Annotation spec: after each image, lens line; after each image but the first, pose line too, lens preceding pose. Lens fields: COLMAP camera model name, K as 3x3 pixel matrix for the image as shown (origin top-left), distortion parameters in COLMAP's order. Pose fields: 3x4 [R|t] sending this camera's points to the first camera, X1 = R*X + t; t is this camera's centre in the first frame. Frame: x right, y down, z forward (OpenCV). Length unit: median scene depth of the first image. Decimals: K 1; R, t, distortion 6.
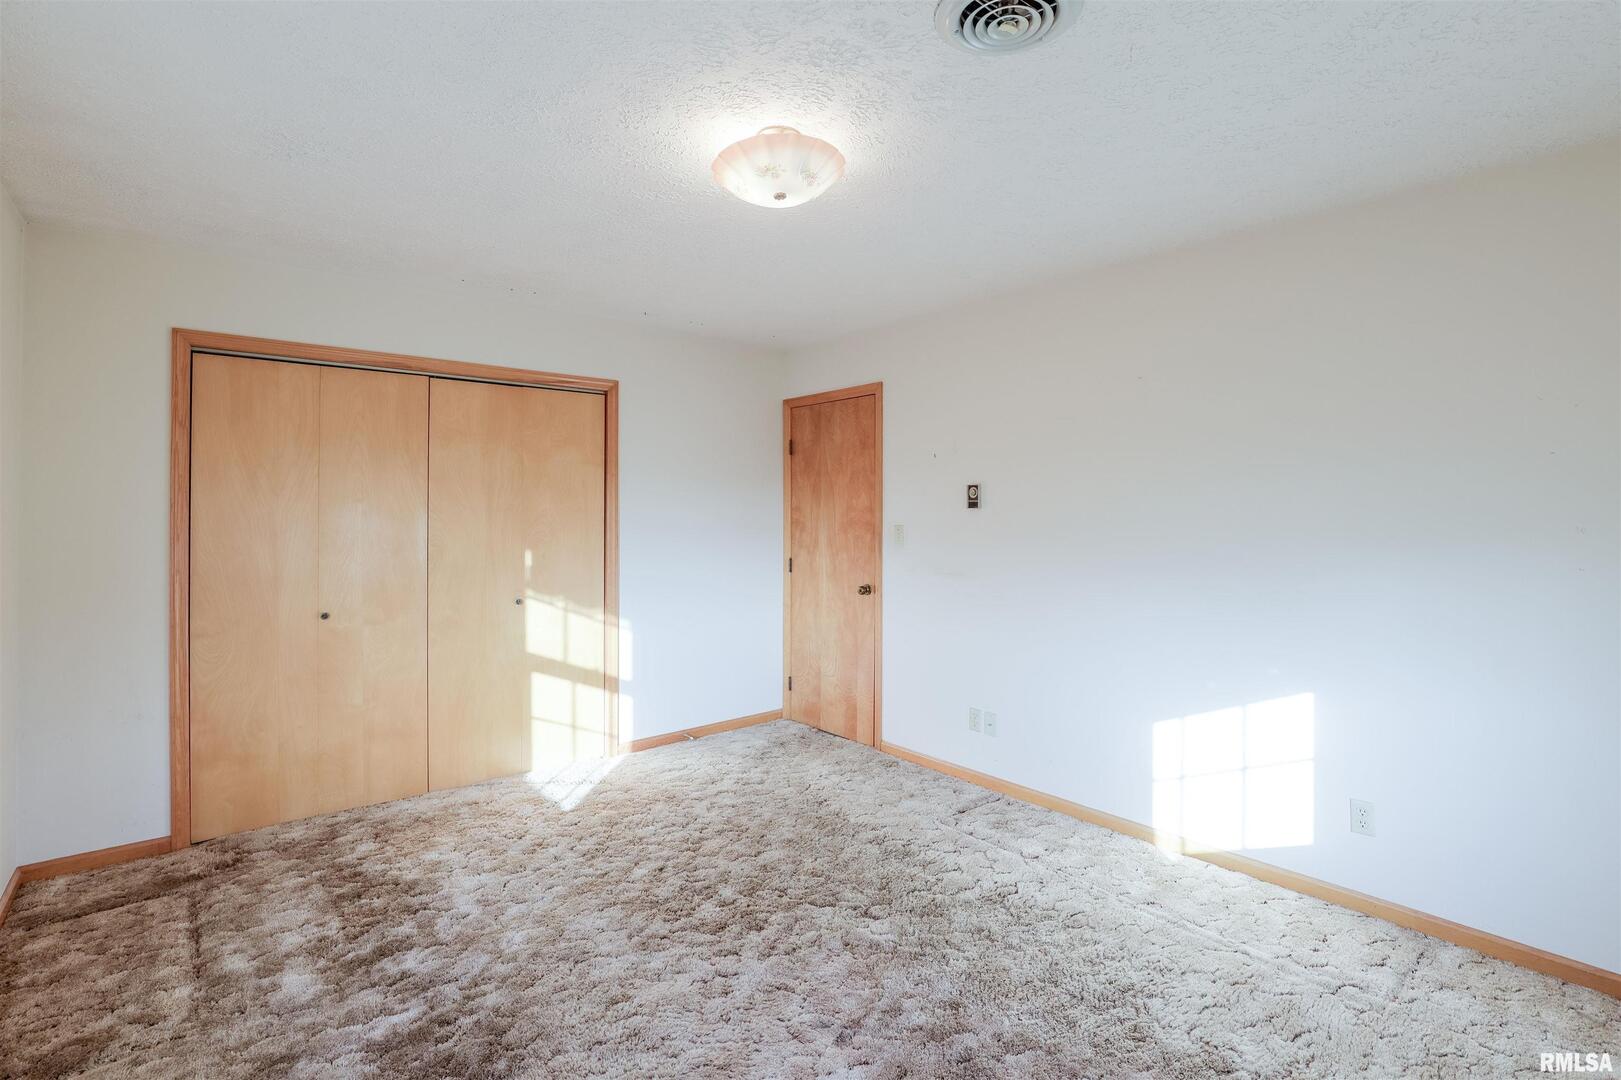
lens RADIAL K [[752.7, 0, 808.8], [0, 752.7, 511.9], [0, 0, 1]] dist [-0.015860, 0.000205]
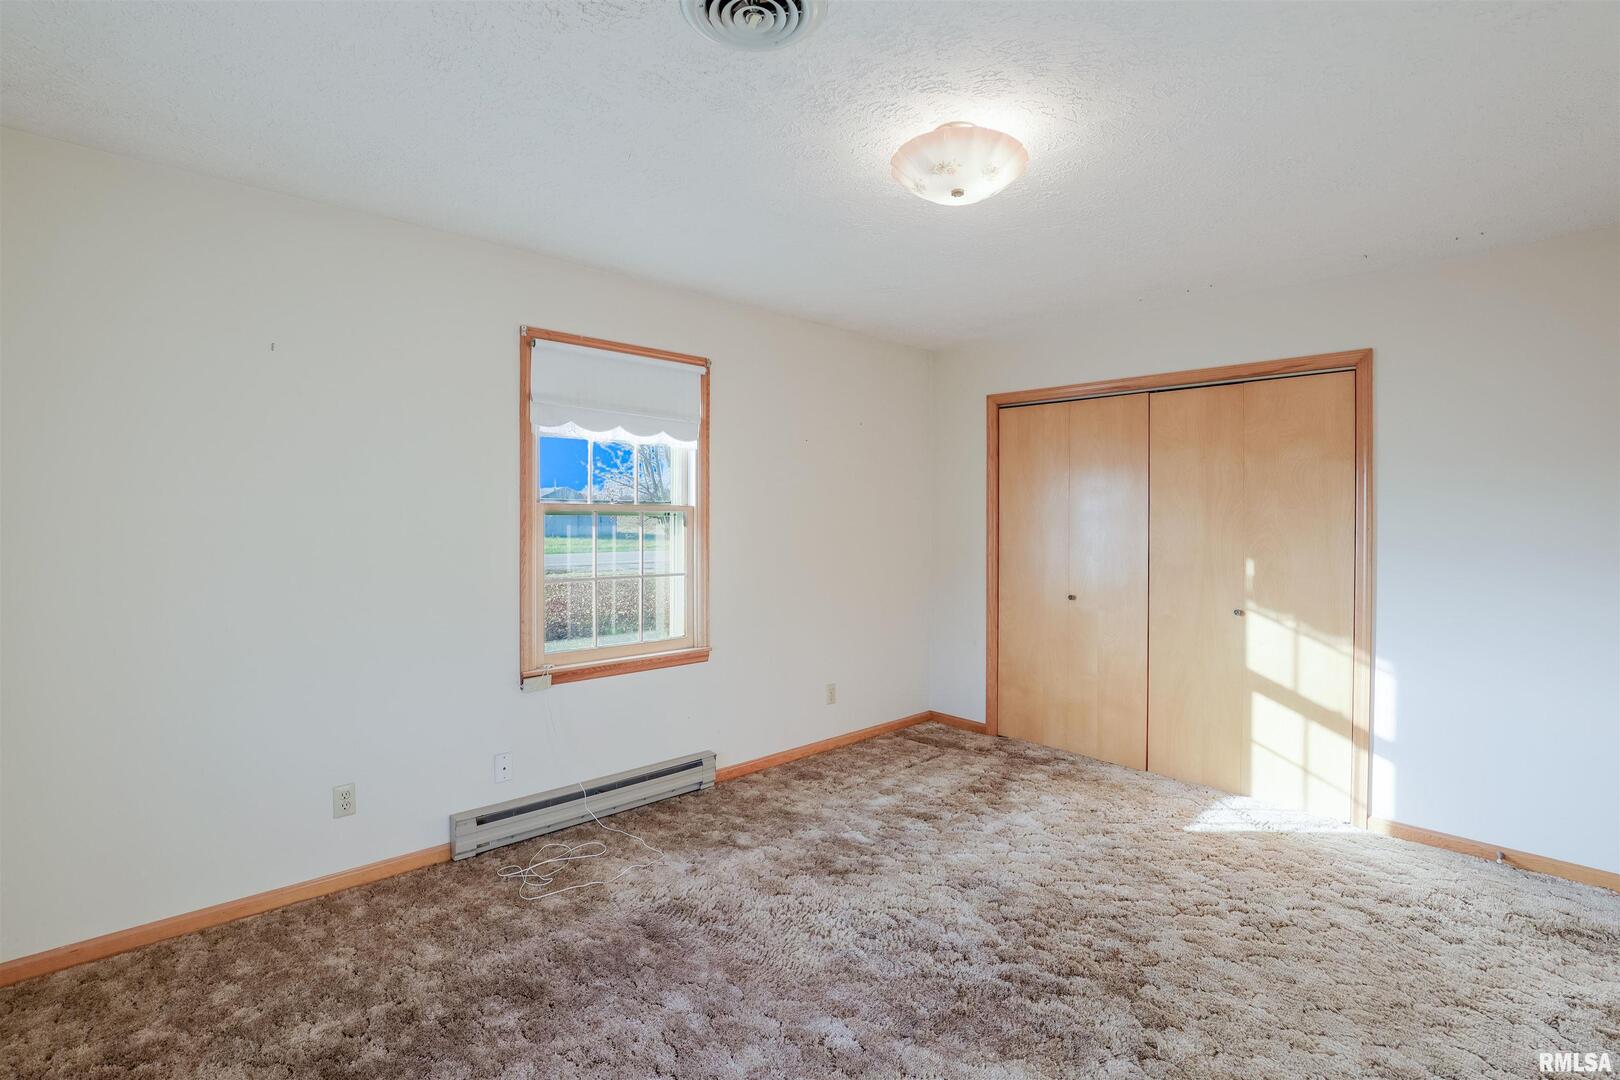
lens RADIAL K [[757.0, 0, 810.0], [0, 757.0, 540.0], [0, 0, 1]] dist [-0.017725, -0.000375]
pose [[0.061220, 0.037598, -0.997416, 0.514661], [-0.005010, 0.999289, 0.037361, -0.004055], [0.998112, 0.002710, 0.061365, 0.403418]]
